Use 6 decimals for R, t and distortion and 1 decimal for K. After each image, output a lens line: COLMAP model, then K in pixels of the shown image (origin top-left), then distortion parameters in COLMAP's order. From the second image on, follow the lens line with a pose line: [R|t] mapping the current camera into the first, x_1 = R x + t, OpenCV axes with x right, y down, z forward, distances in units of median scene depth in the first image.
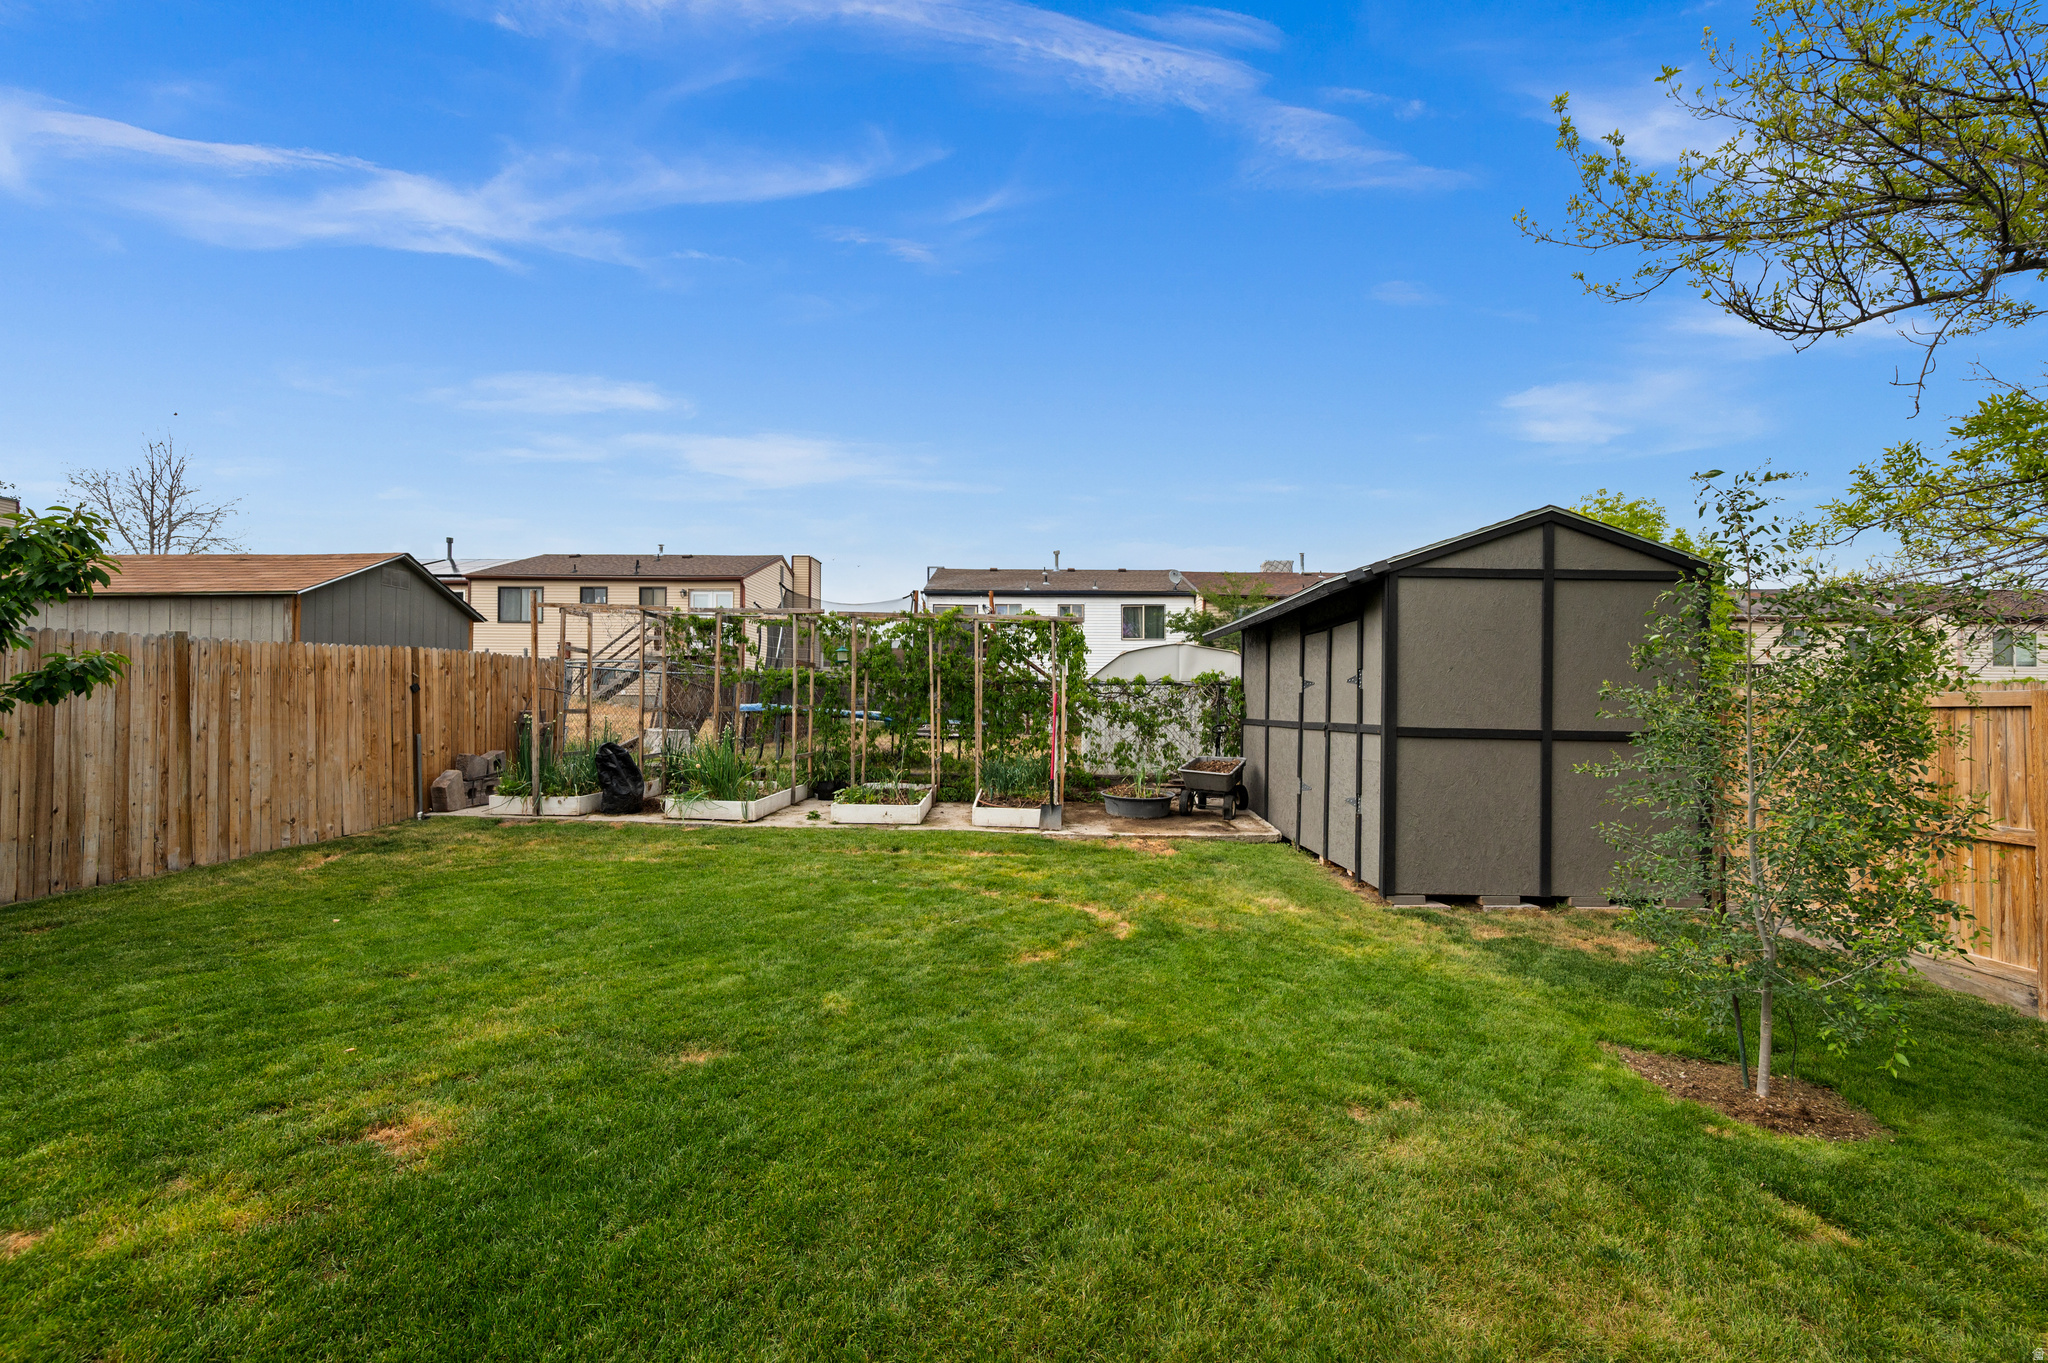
lens RADIAL K [[813.4, 0, 1035.9], [0, 813.4, 695.7], [0, 0, 1]] dist [-0.000443, 0.000040]
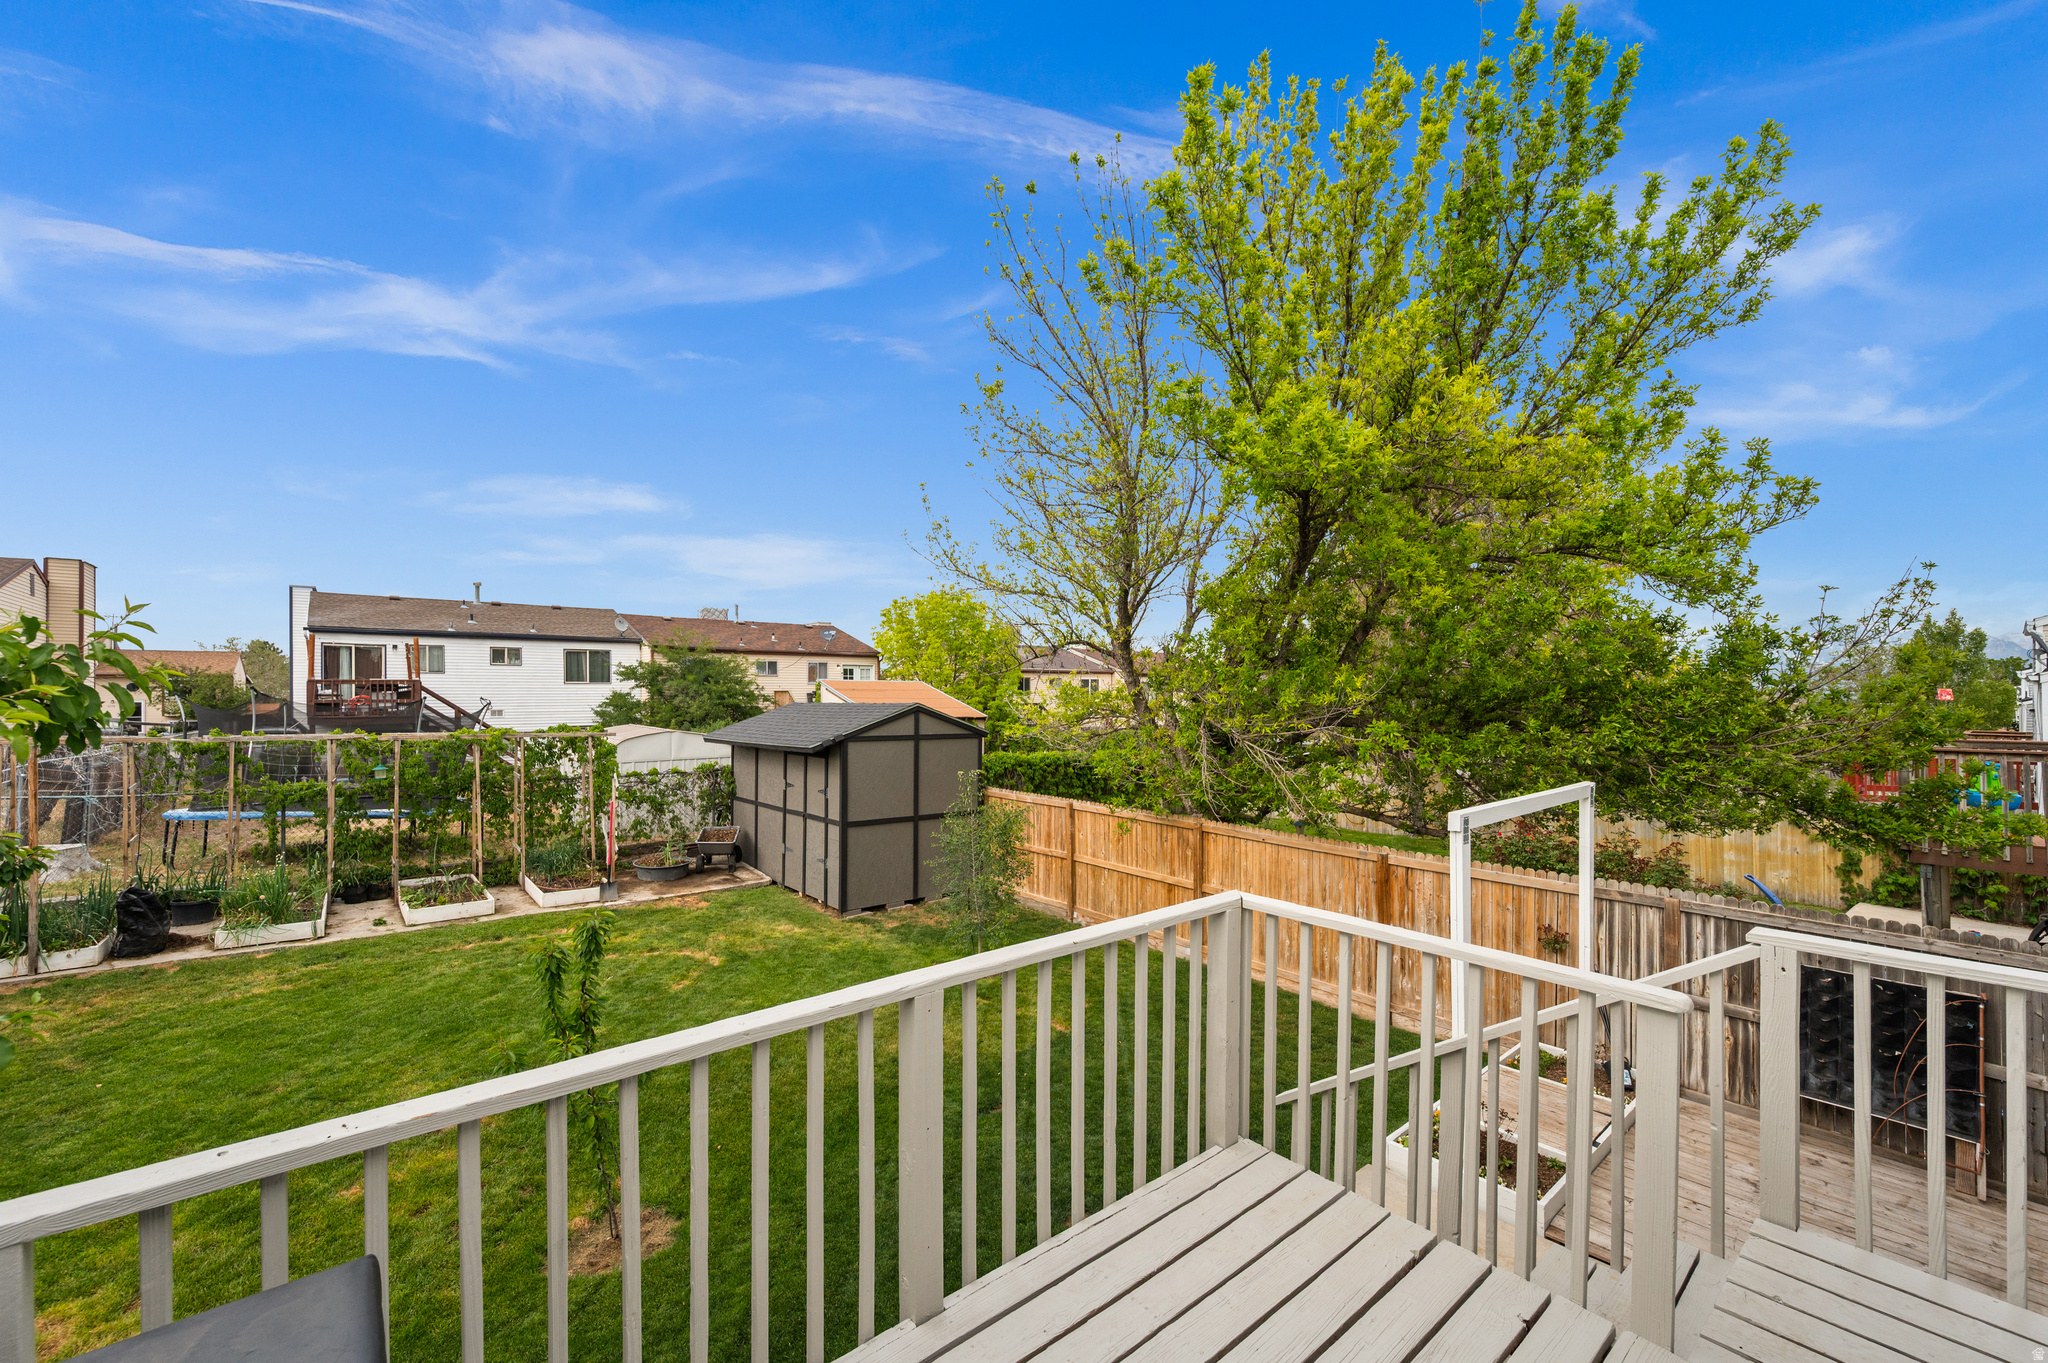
lens RADIAL K [[813.4, 0, 1035.9], [0, 813.4, 695.7], [0, 0, 1]] dist [-0.000443, 0.000040]
pose [[0.763349, -0.004311, 0.645972, -0.315942], [-0.002452, 0.999951, 0.009570, -0.197260], [-0.645982, -0.008889, 0.763301, -0.515952]]
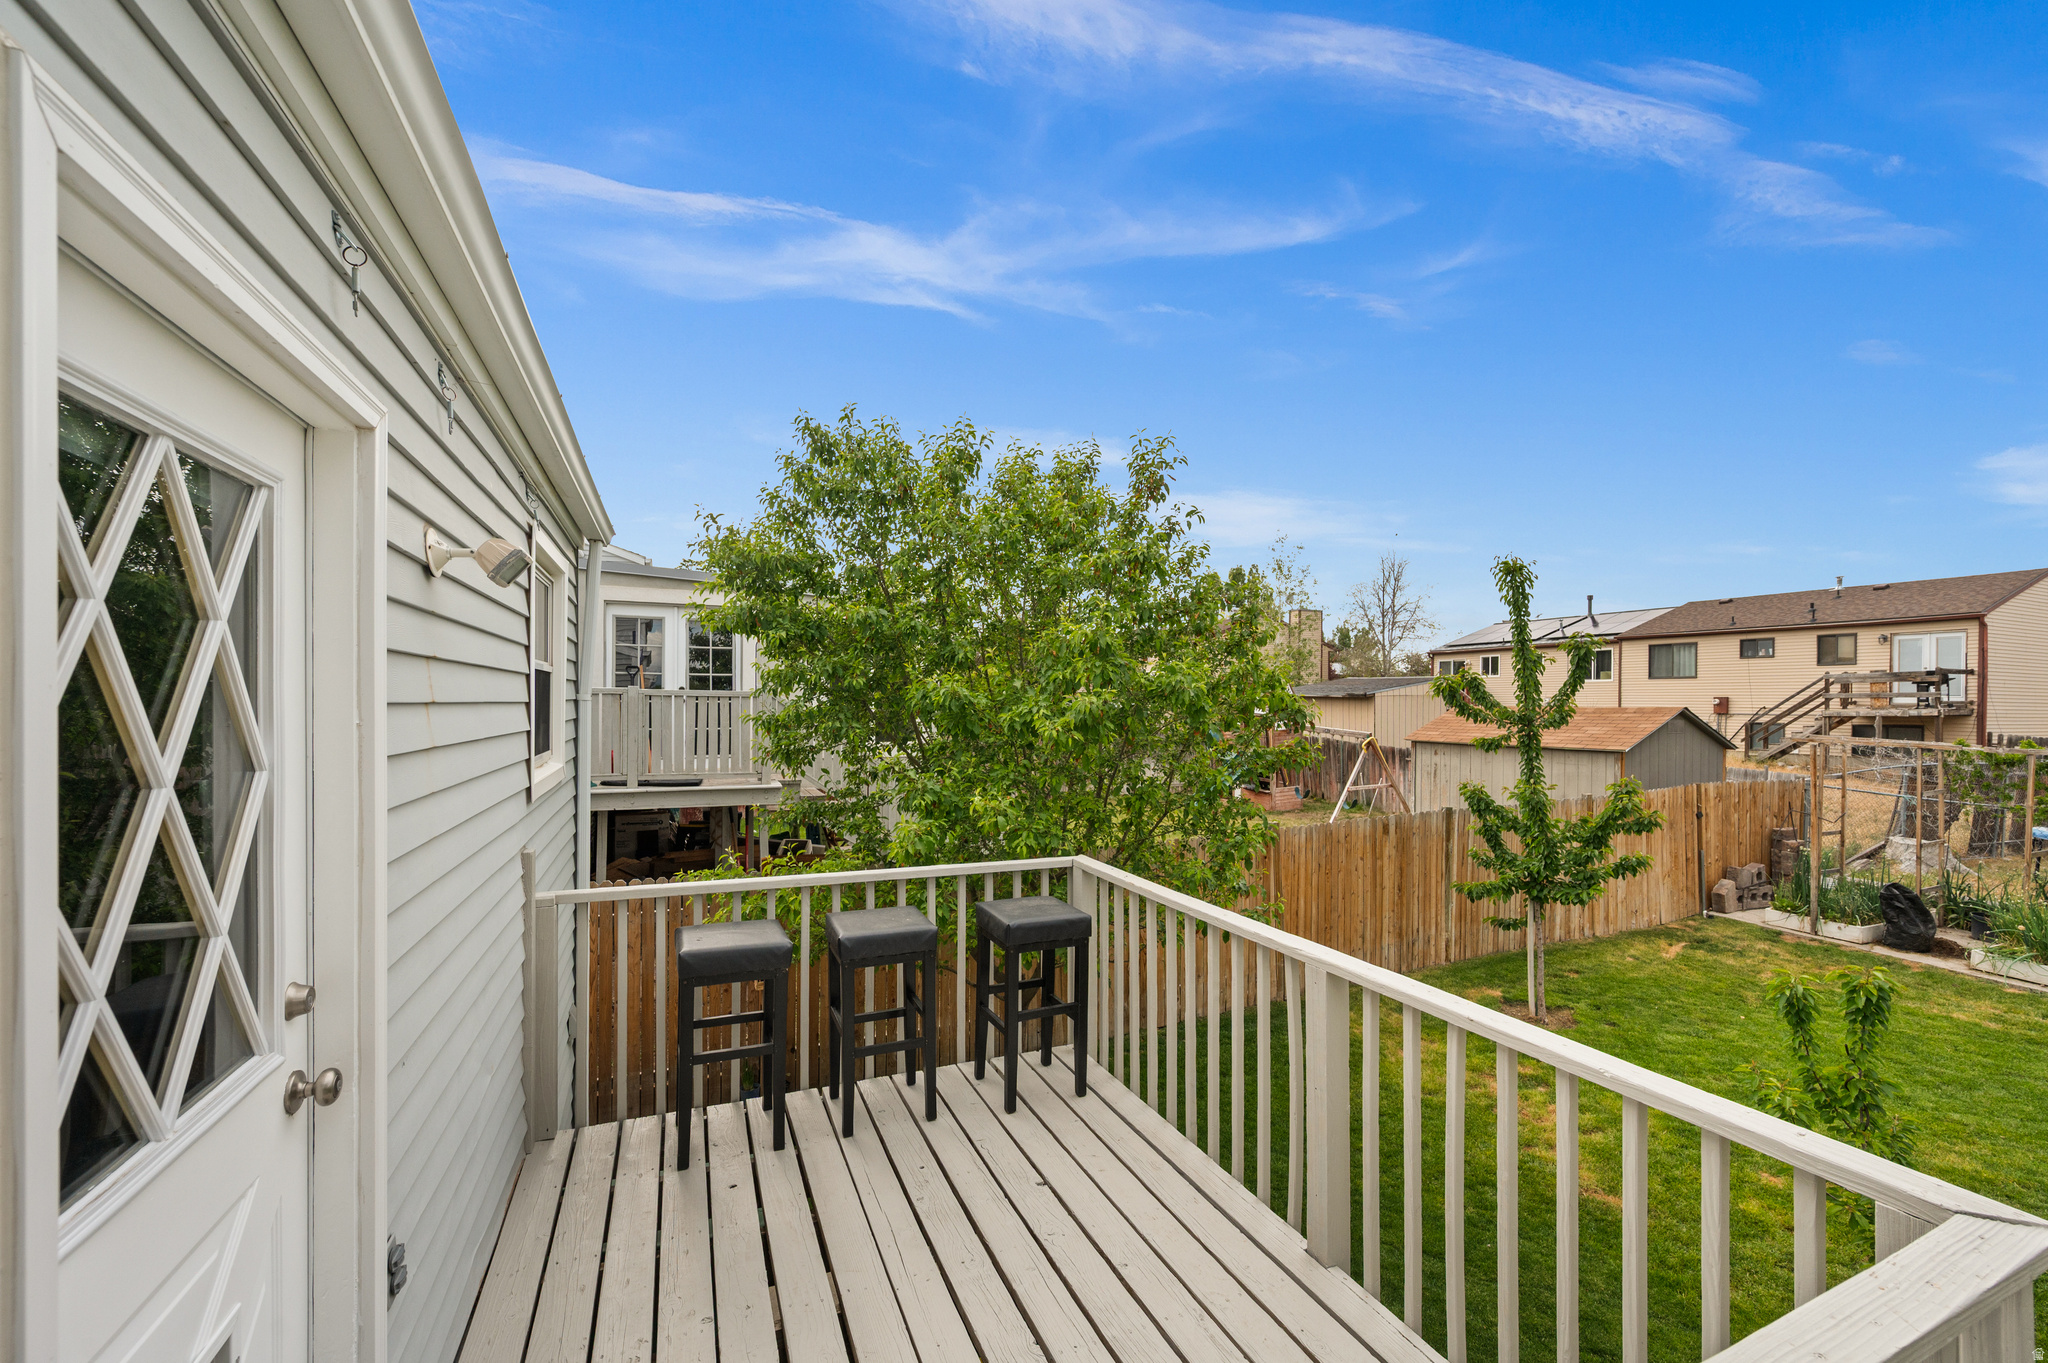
lens RADIAL K [[826.0, 0, 1034.0], [0, 826.0, 707.7], [0, 0, 1]] dist [-0.002105, 0.000110]
pose [[0.395230, 0.002405, -0.918579, 0.032543], [0.005594, 0.999972, 0.005025, -0.188508], [0.918565, -0.007125, 0.395206, -0.492857]]
